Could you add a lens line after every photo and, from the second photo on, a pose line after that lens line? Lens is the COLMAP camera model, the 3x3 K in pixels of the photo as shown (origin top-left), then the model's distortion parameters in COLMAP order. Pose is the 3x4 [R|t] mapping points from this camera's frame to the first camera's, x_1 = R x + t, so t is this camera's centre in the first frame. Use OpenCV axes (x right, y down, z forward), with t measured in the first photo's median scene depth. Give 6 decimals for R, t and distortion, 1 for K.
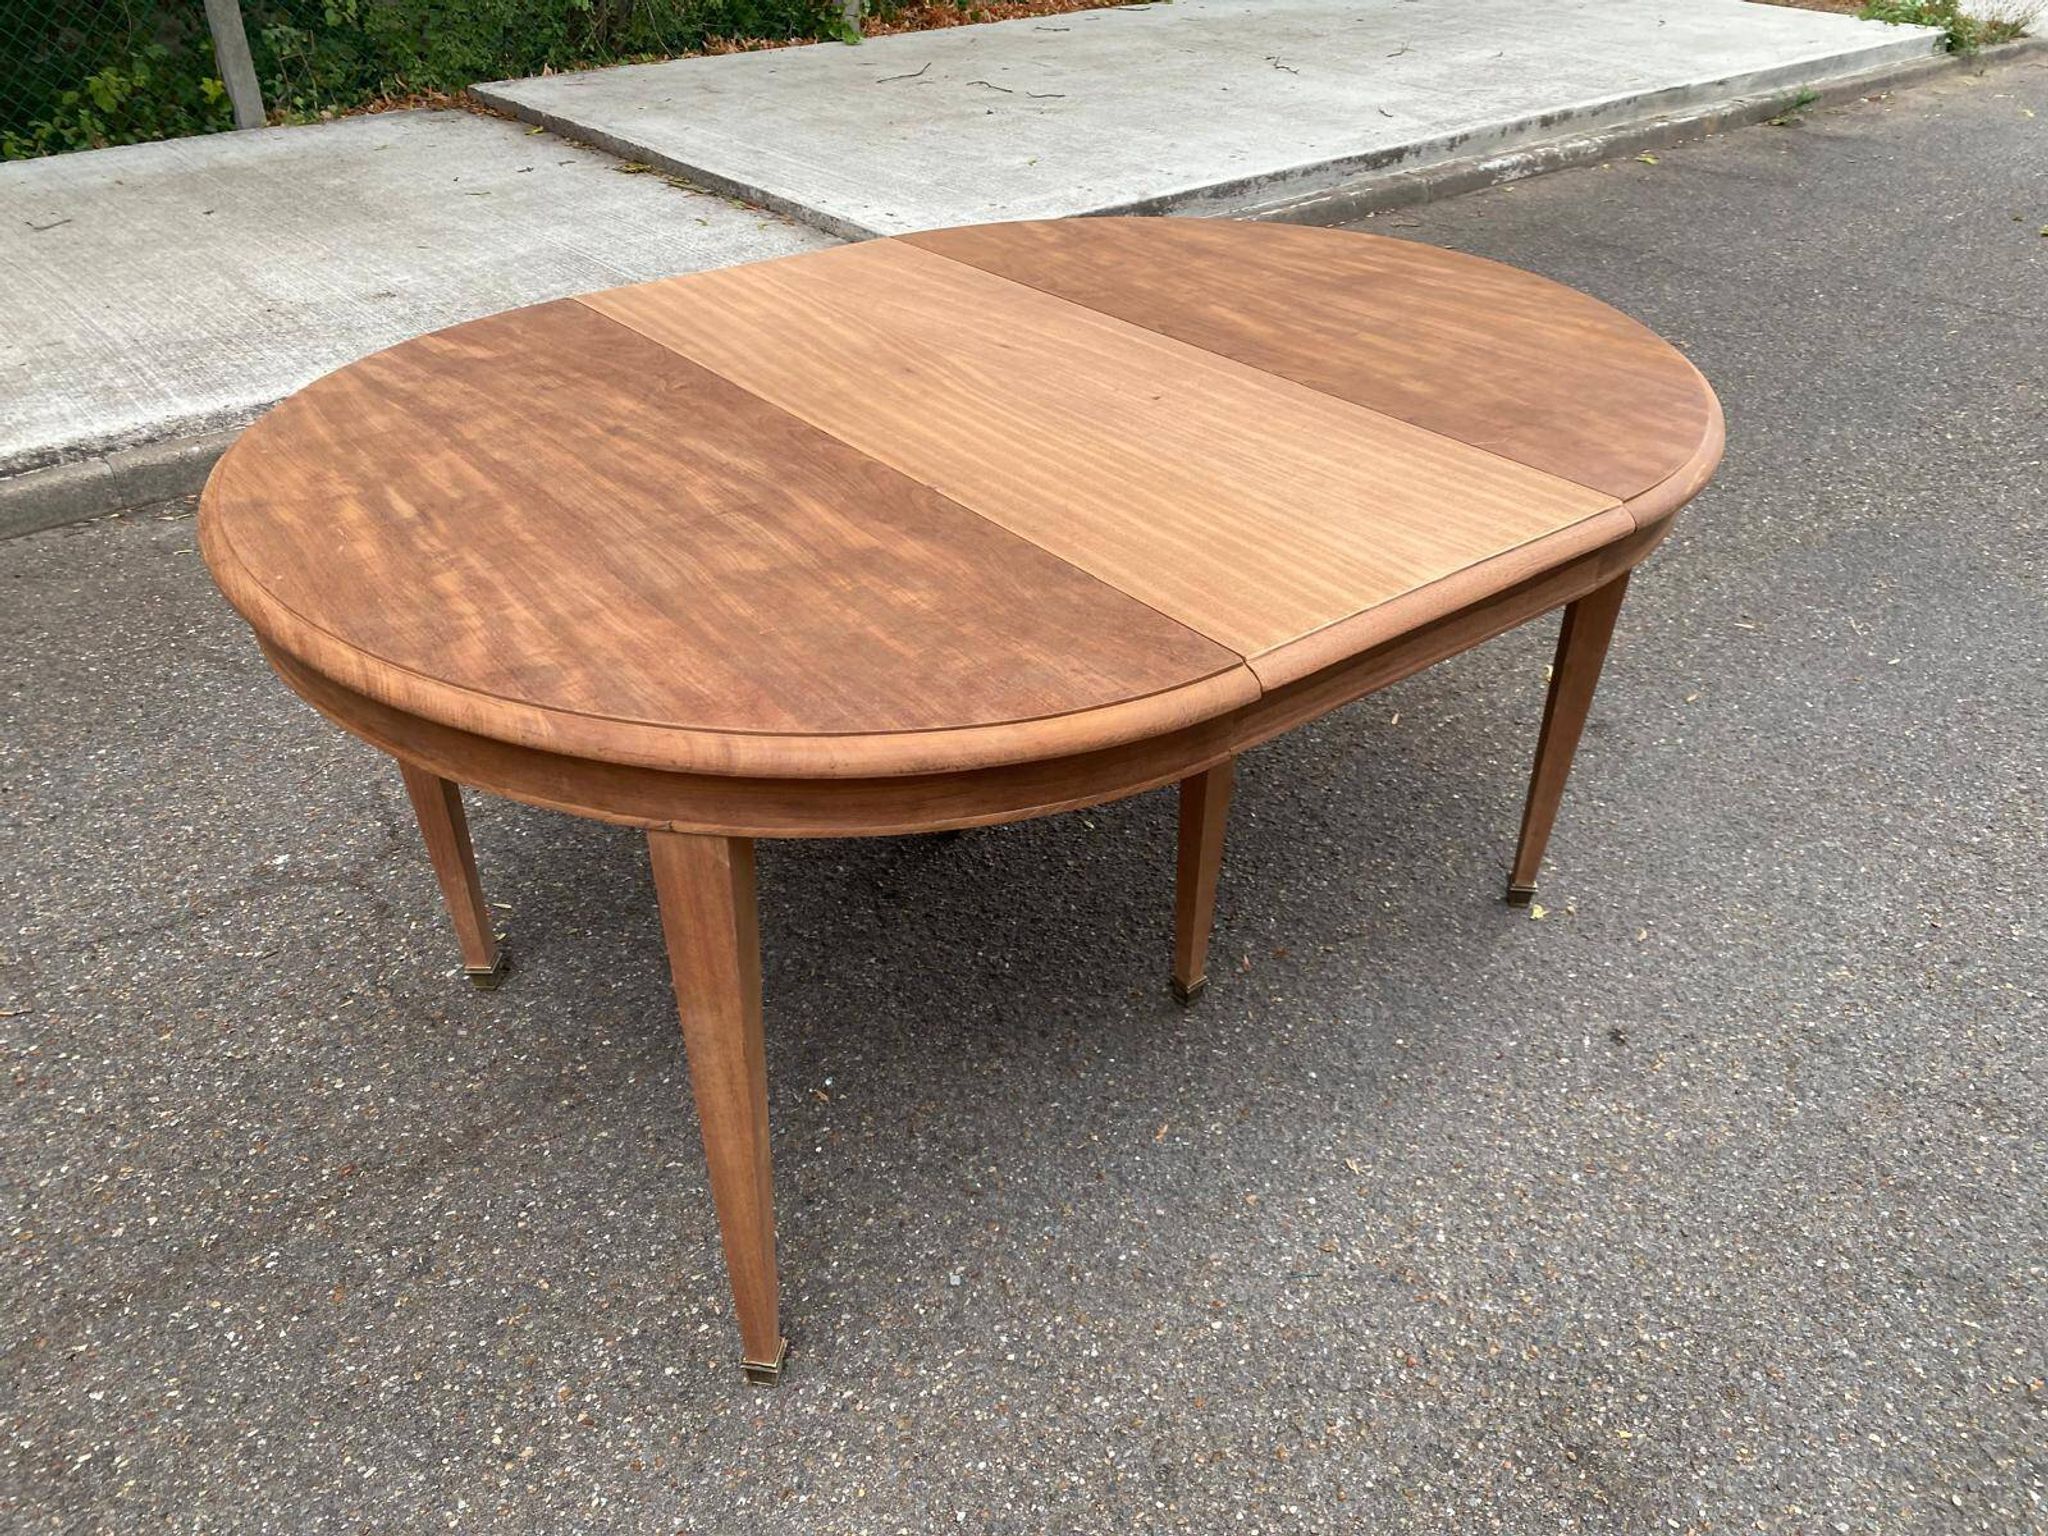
lens RADIAL K [[1560.5, 0, 1017.5], [0, 1560.5, 765.9], [0, 0, 1]] dist [0.018978, -0.020790]
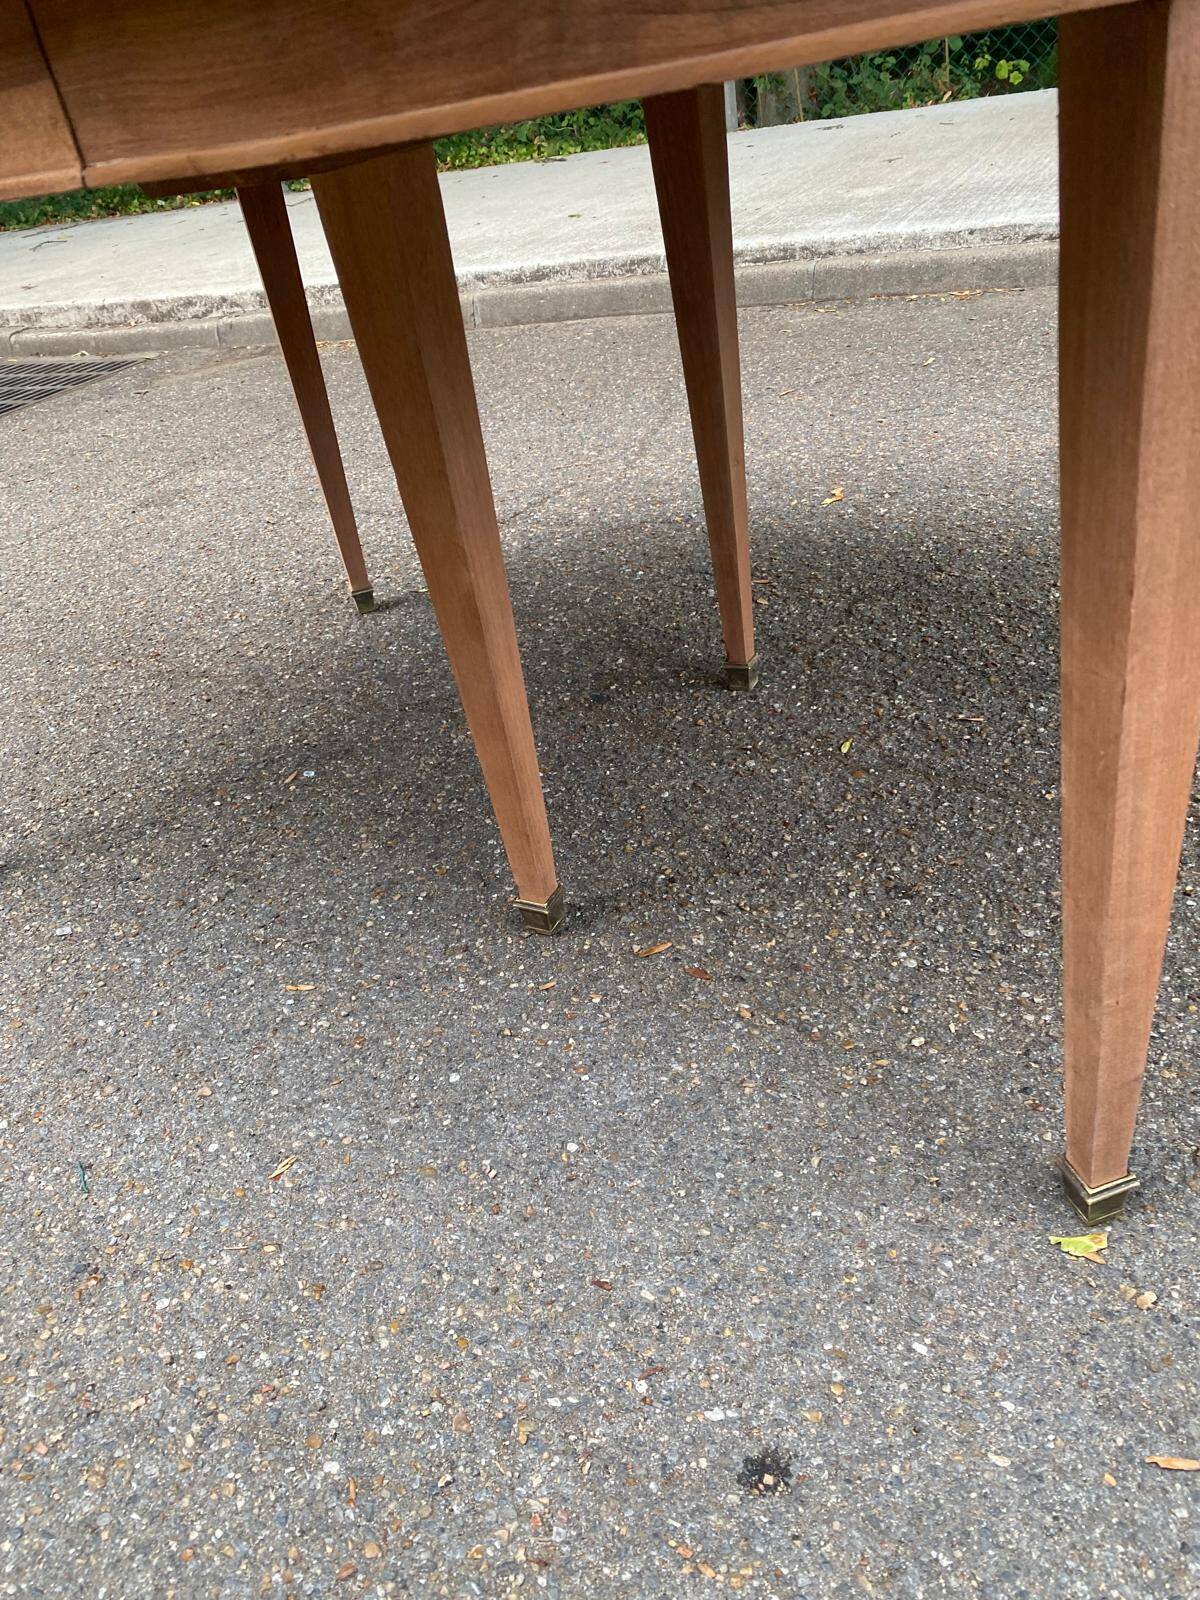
lens RADIAL K [[1219.2, 0, 588.5], [0, 1219.2, 769.3], [0, 0, 1]] dist [0.018978, -0.020790]
pose [[0.372109, 0.425060, -0.825142, 0.669814], [-0.360606, 0.885351, 0.293456, -0.107254], [0.855277, 0.188353, 0.482727, 0.880043]]
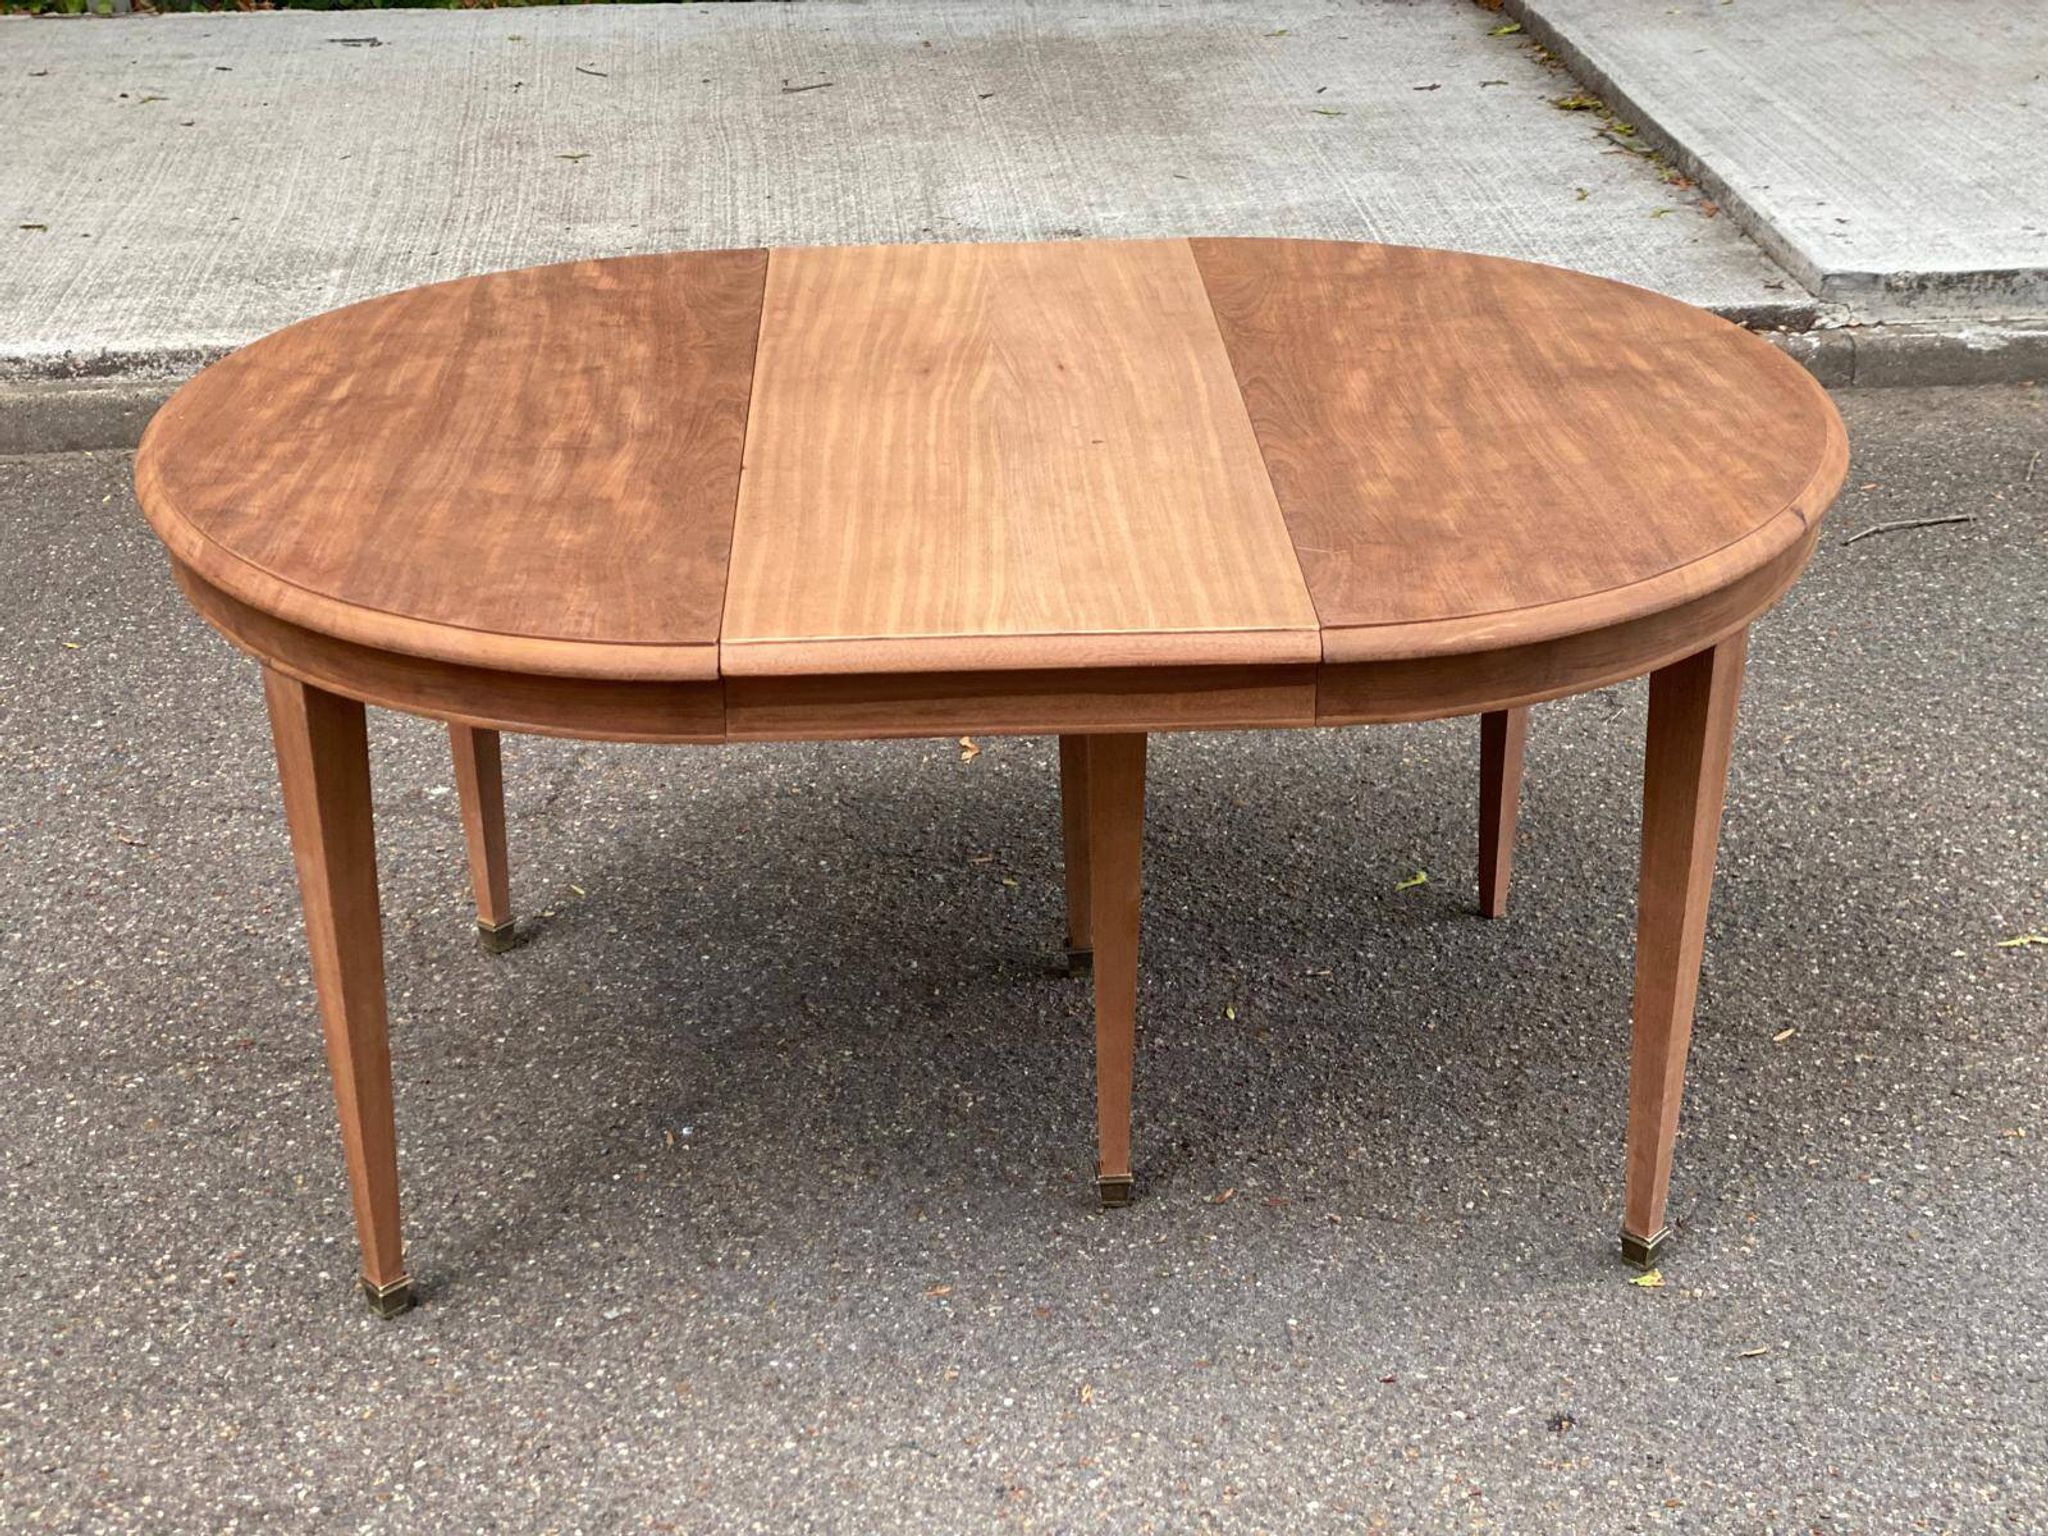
lens RADIAL K [[3040.3, 0, 1007.9], [0, 3040.3, 768.5], [0, 0, 1]] dist [0.120790, 0.000000]
pose [[0.806510, 0.236141, -0.542014, 1.026867], [-0.306542, 0.950938, -0.041832, 0.028451], [0.505543, 0.199888, 0.839328, -0.440648]]
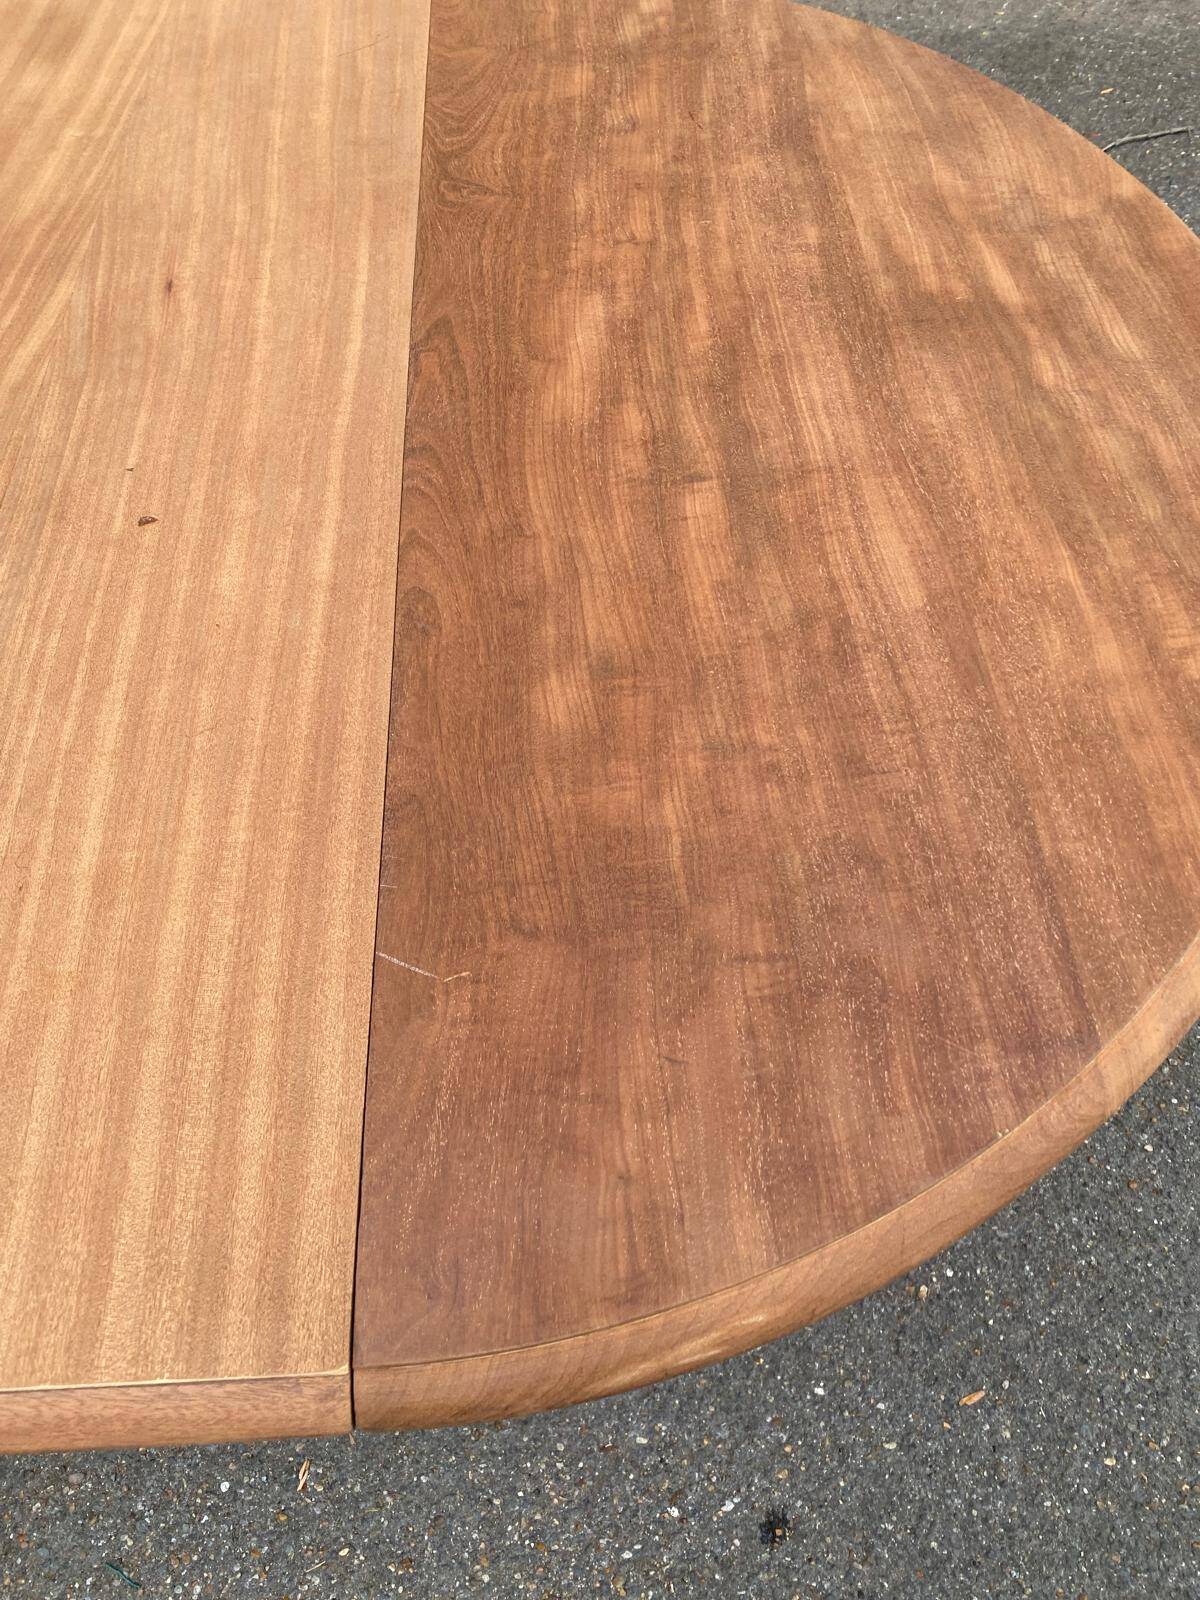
lens RADIAL K [[1219.2, 0, 590.2], [0, 1219.2, 774.9], [0, 0, 1]] dist [0.018978, -0.020790]
pose [[0.811471, 0.468104, -0.349848, 0.411513], [-0.293131, 0.843931, 0.449282, -0.400849], [0.505559, -0.262028, 0.822041, 0.694360]]
